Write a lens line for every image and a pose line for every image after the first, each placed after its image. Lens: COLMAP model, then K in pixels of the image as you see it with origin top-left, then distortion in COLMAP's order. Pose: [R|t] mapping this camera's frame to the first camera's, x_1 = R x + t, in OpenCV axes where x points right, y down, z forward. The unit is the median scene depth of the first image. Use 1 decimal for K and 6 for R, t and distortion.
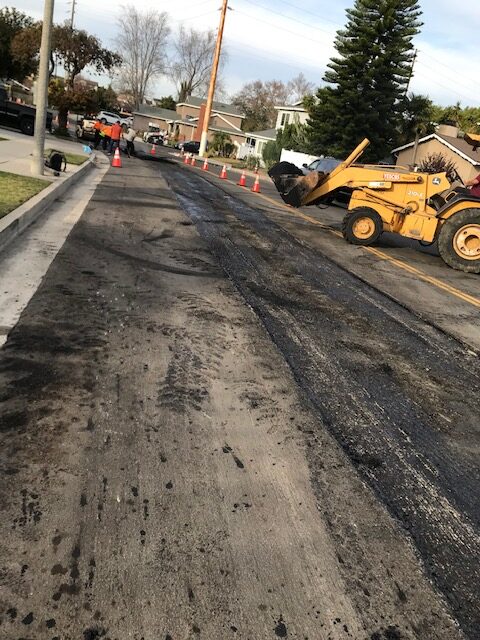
lens RADIAL K [[520.0, 0, 264.5], [0, 520.0, 317.9], [0, 0, 1]] dist [-0.003082, -0.006600]
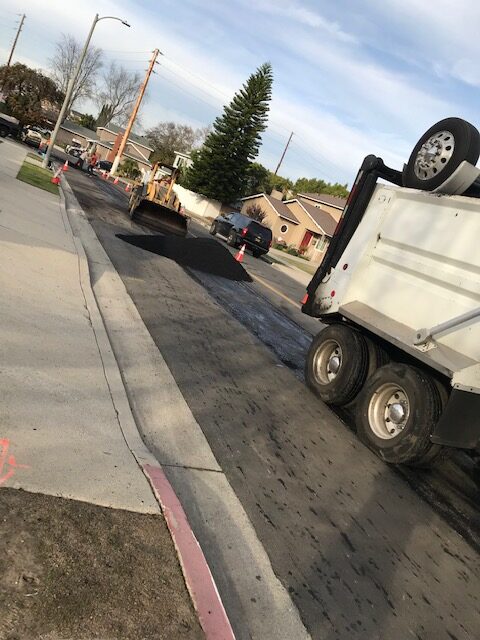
lens RADIAL K [[520.0, 0, 264.5], [0, 520.0, 317.9], [0, 0, 1]] dist [-0.003082, -0.006600]
pose [[0.964695, 0.160507, 0.208810, 0.021905], [-0.145079, 0.985560, -0.087316, 0.072336], [-0.219810, 0.053939, 0.974050, -0.236434]]
